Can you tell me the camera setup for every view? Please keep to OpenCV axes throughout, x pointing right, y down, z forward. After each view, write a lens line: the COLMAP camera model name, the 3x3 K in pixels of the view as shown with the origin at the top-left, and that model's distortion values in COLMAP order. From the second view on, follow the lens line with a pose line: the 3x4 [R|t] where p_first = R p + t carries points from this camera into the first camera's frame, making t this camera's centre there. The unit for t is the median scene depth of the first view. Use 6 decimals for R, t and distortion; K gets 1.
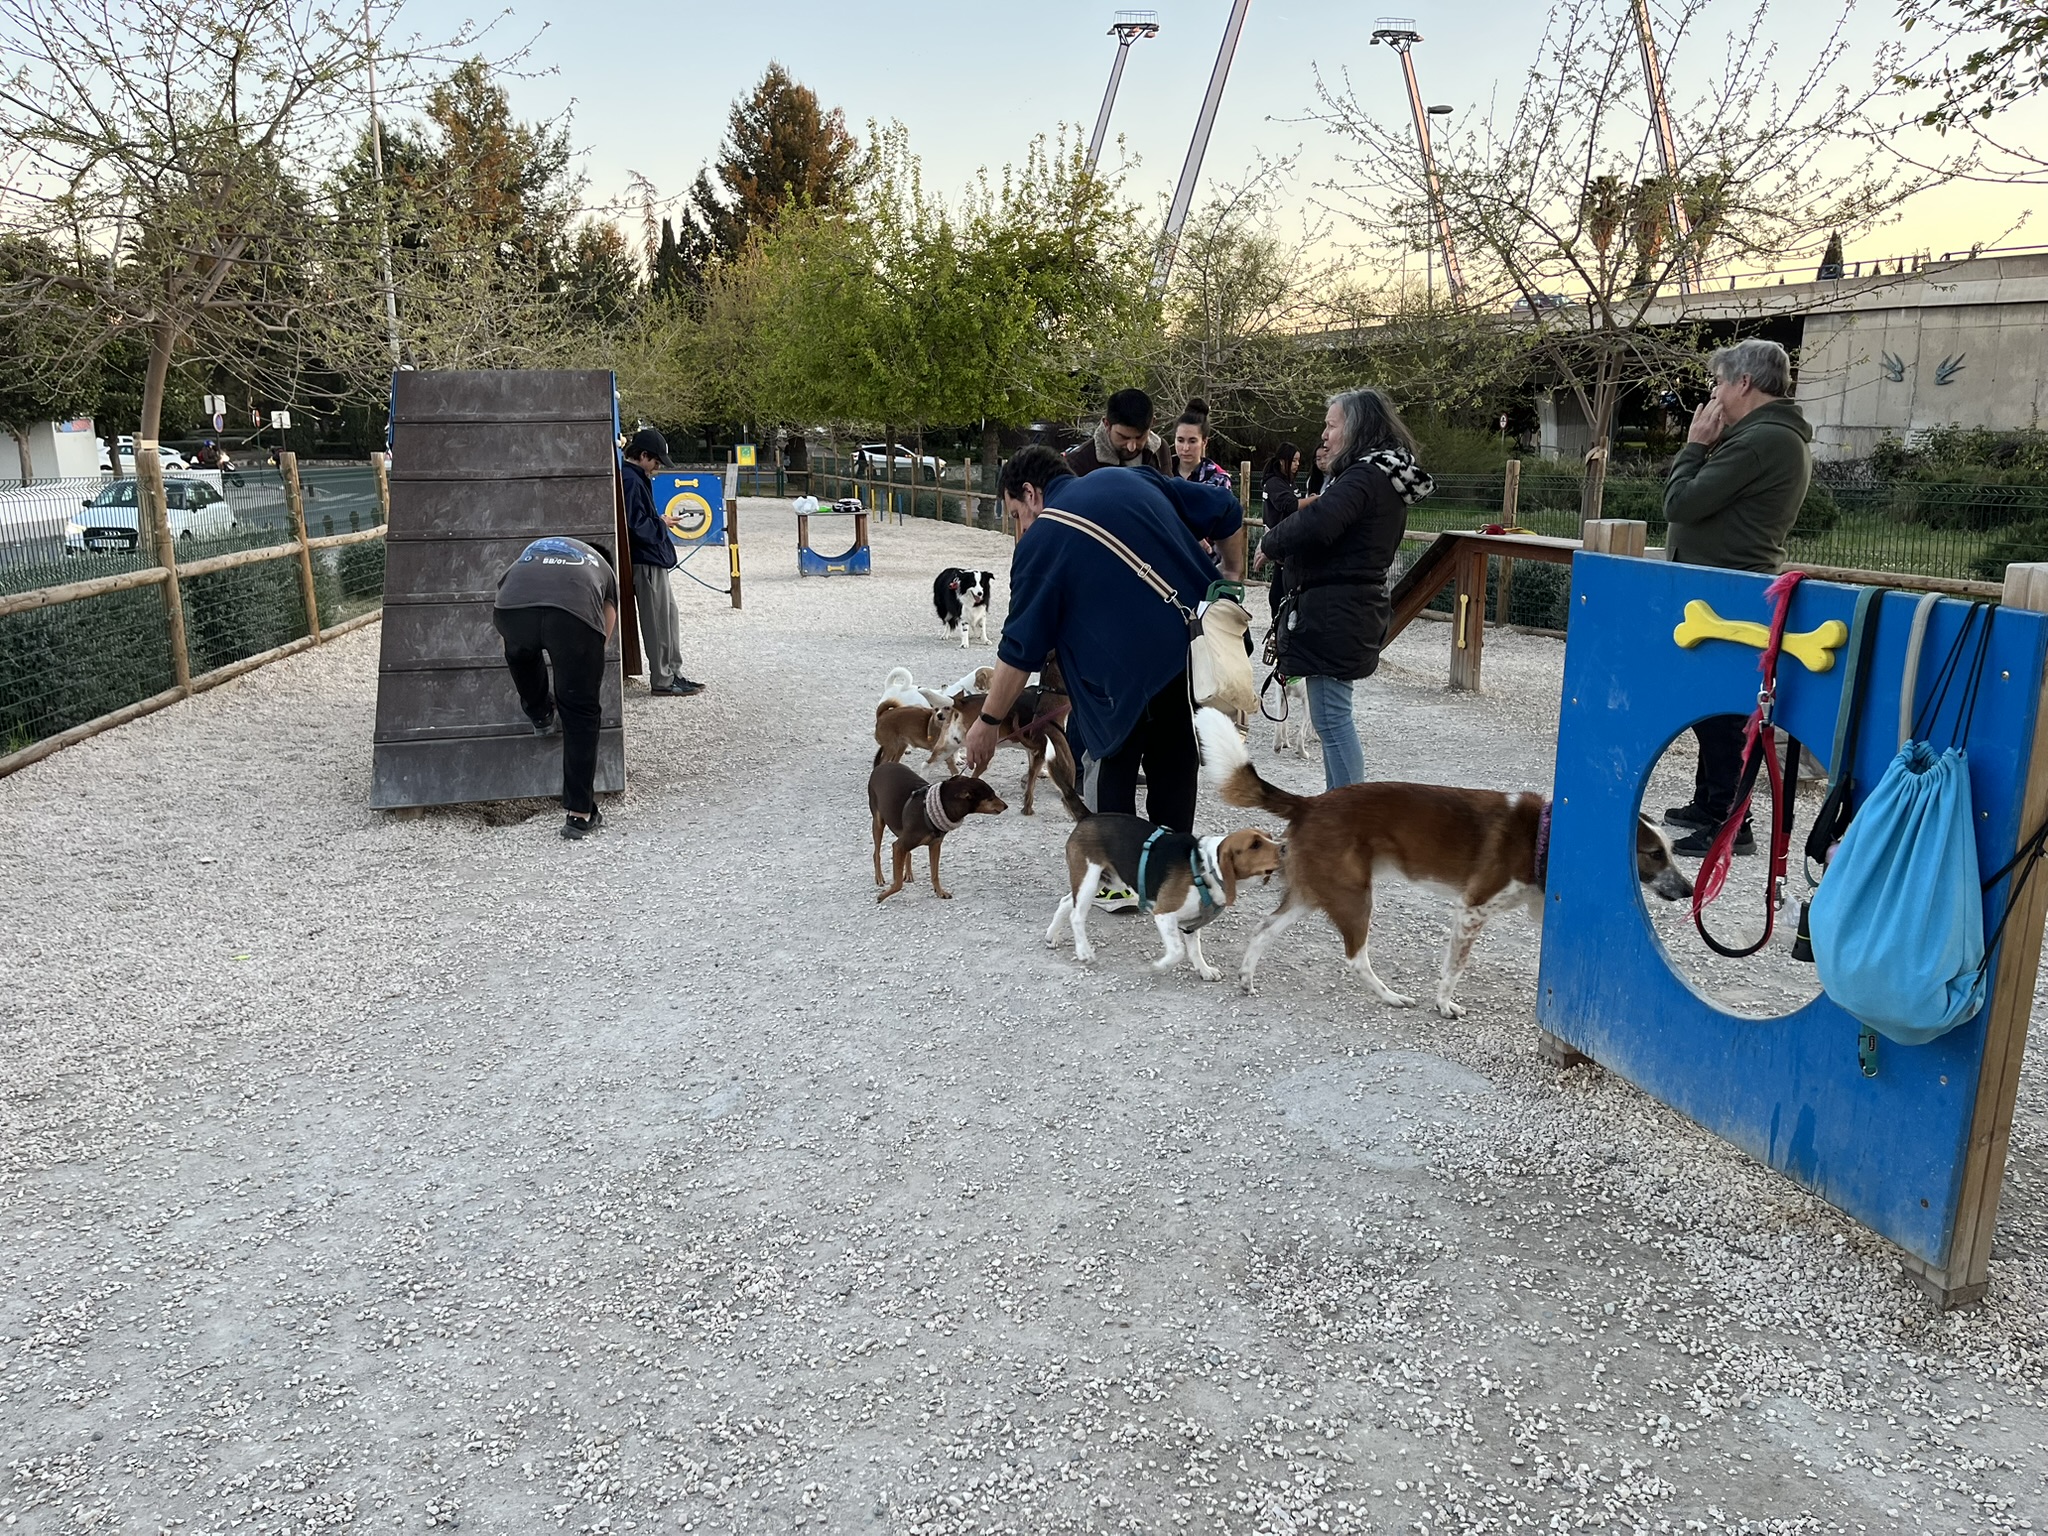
lens RADIAL K [[1526.5, 0, 1002.7], [0, 1526.5, 787.3], [0, 0, 1]] dist [0.029391, -0.008244]
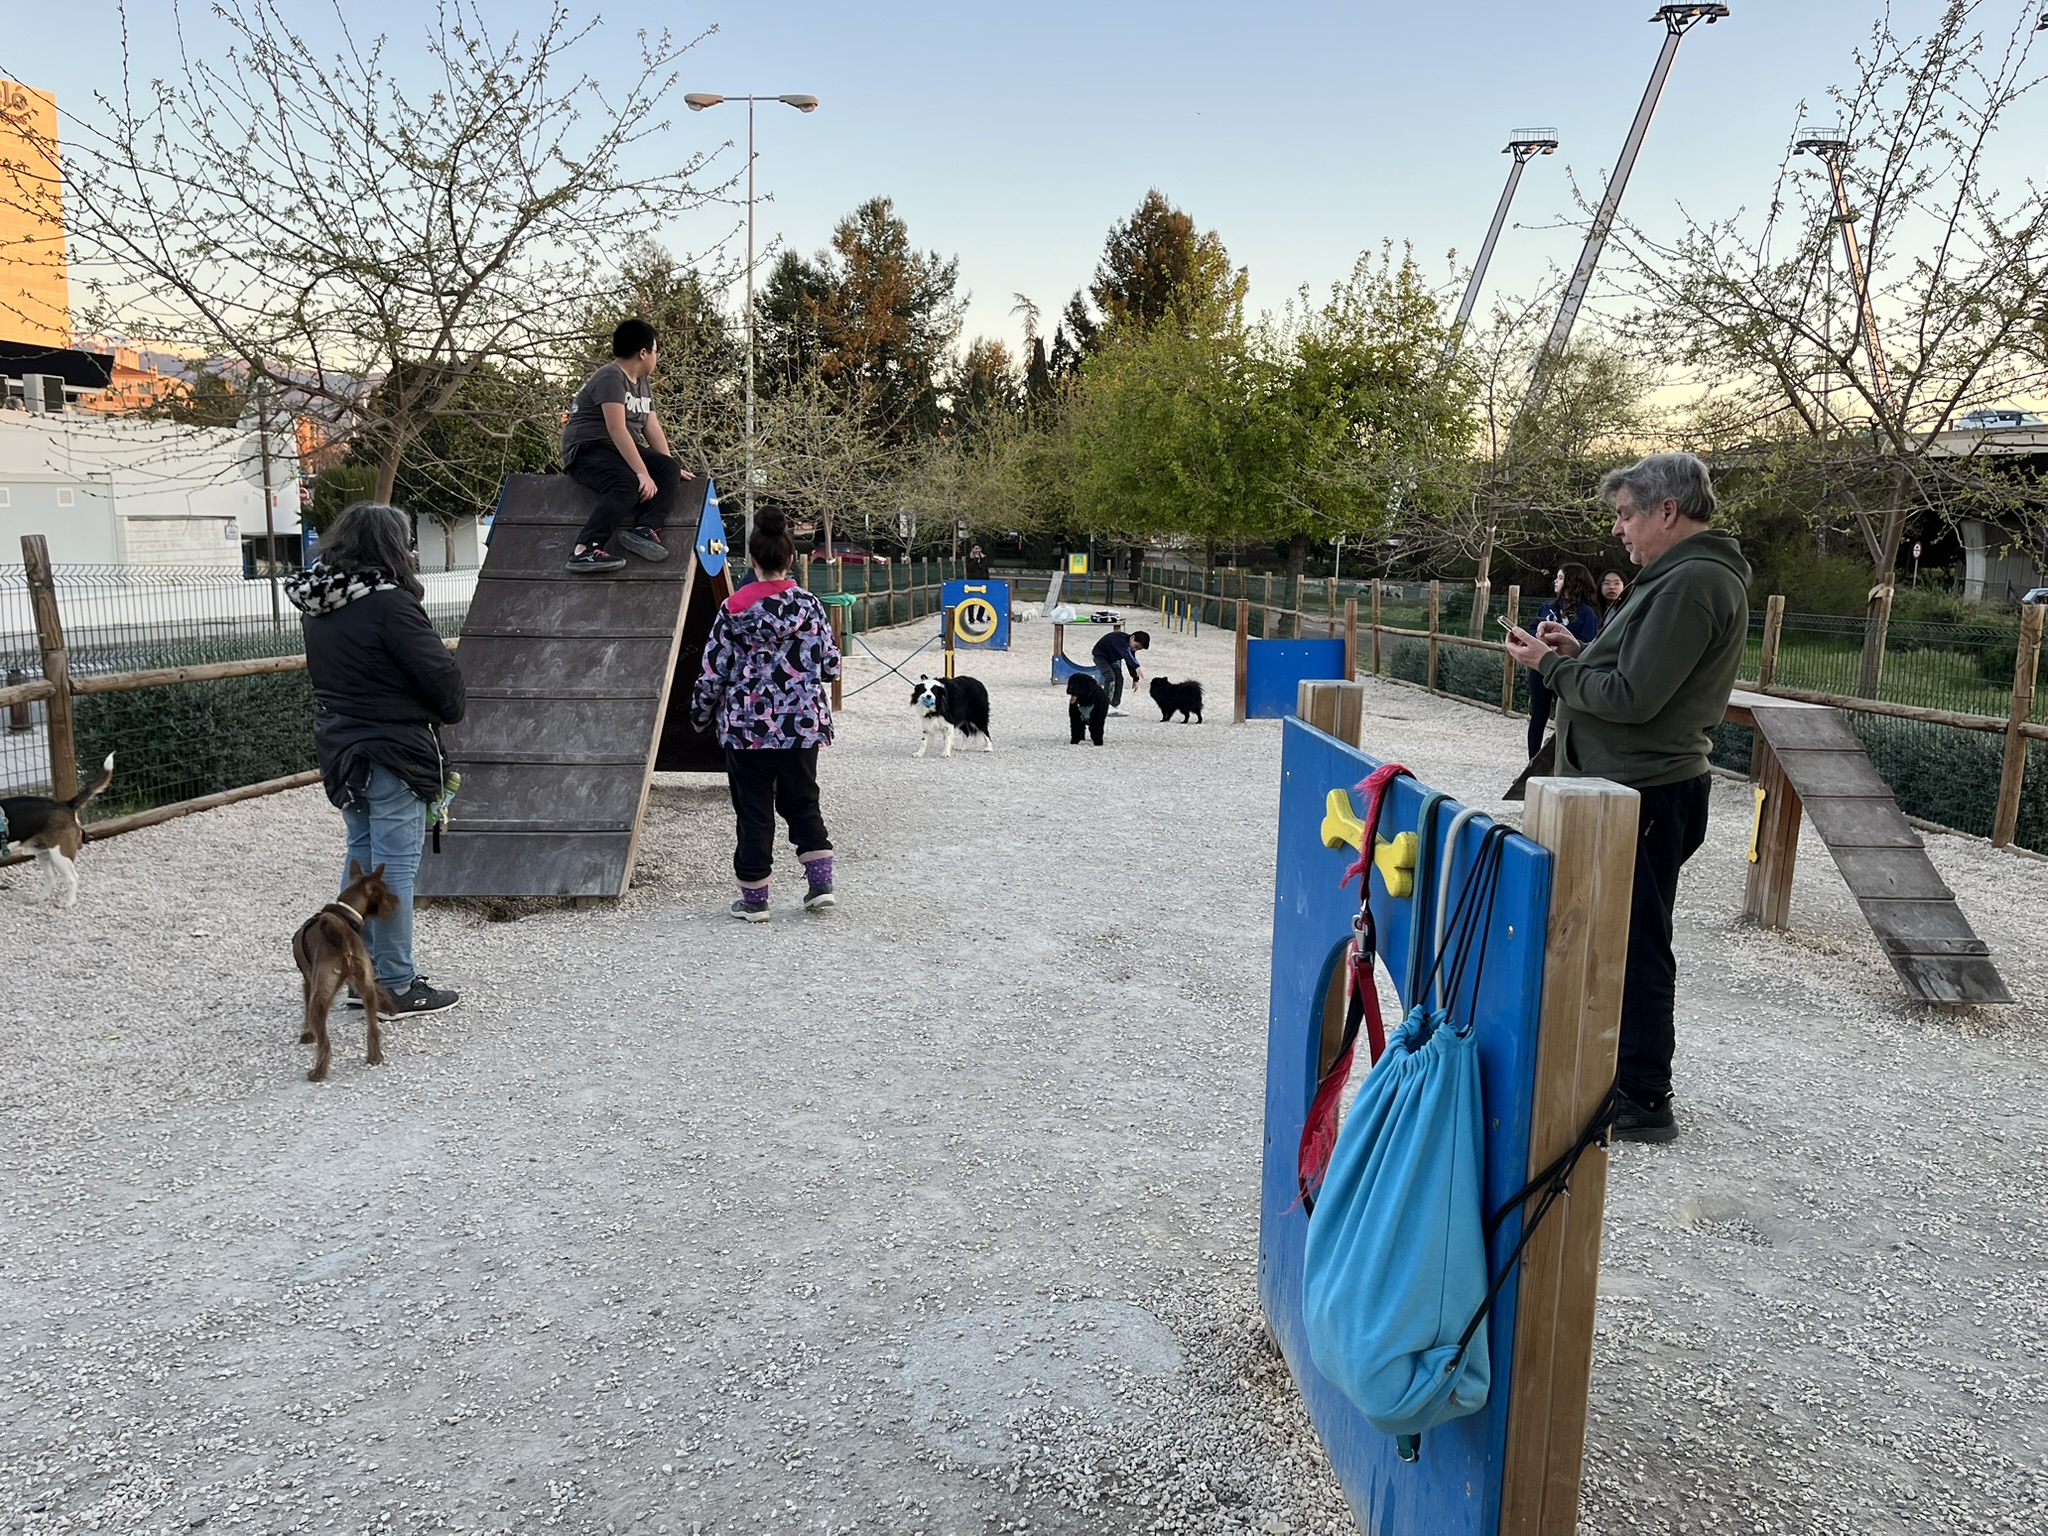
lens RADIAL K [[1523.9, 0, 1024.0], [0, 1523.9, 768.0], [0, 0, 1]] dist [0.068161, -0.089456]
pose [[0.971868, 0.061556, -0.227341, 0.047061], [-0.079809, 0.994208, -0.071981, -0.006224], [0.221594, 0.088100, 0.971151, 0.019728]]
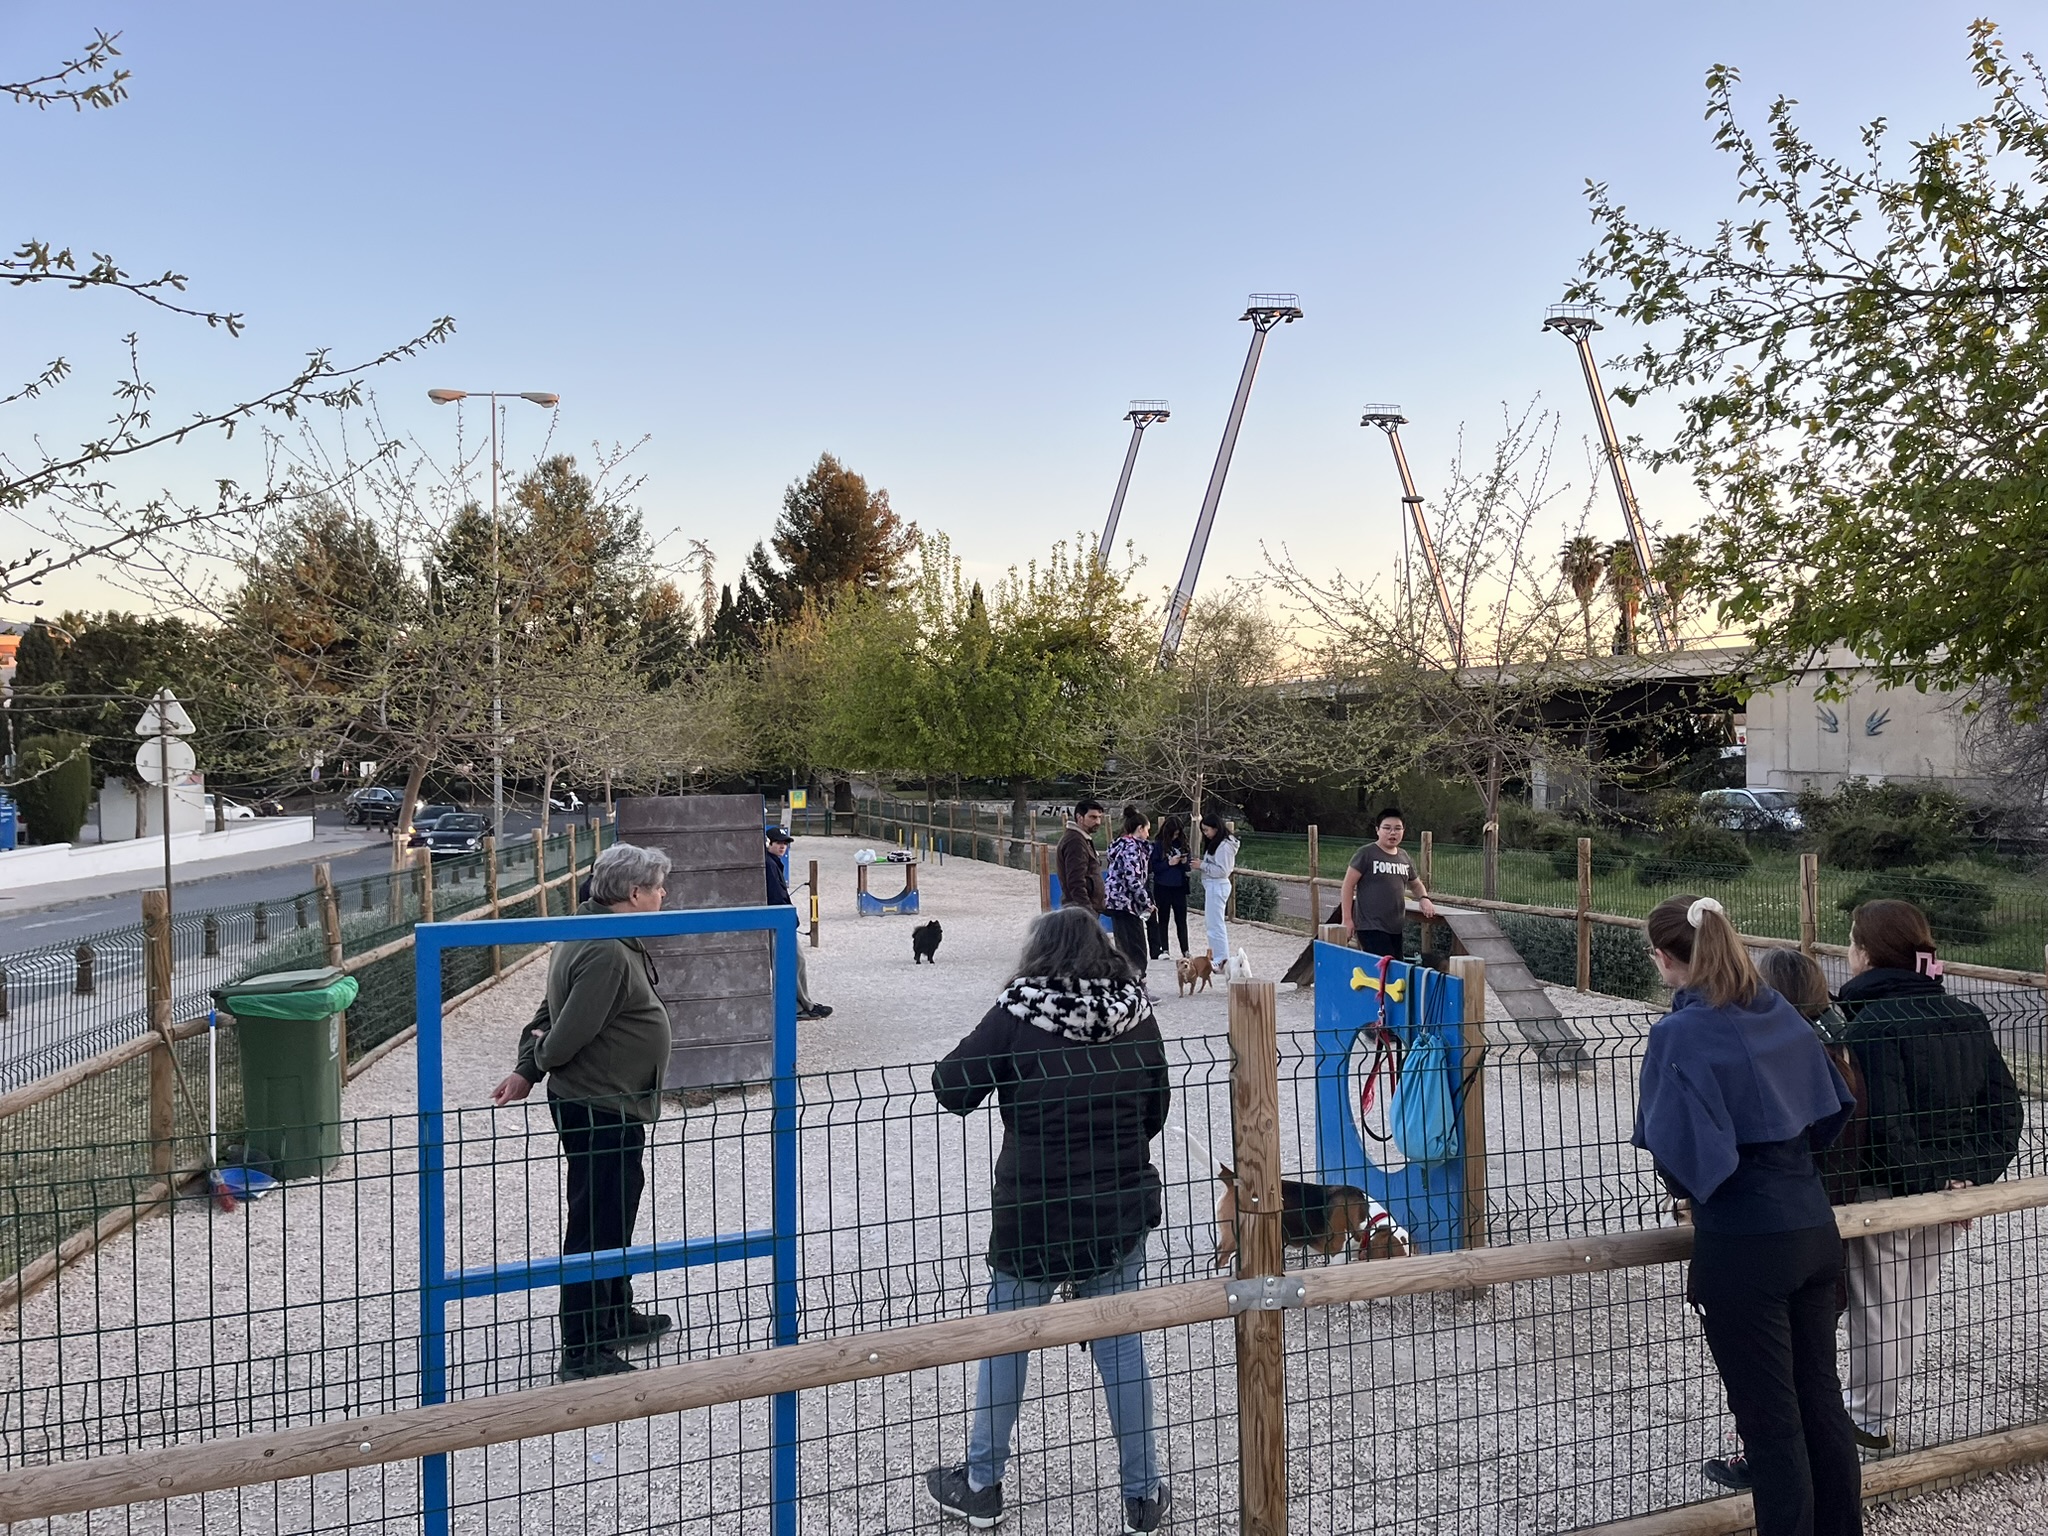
lens RADIAL K [[1543.7, 0, 1032.8], [0, 1543.7, 796.3], [0, 0, 1]] dist [0.057801, -0.003455]
pose [[0.999980, -0.006375, 0.000252, 0.000931], [0.006296, 0.979509, -0.201300, 0.007217], [0.001037, 0.201297, 0.979530, -0.111524]]
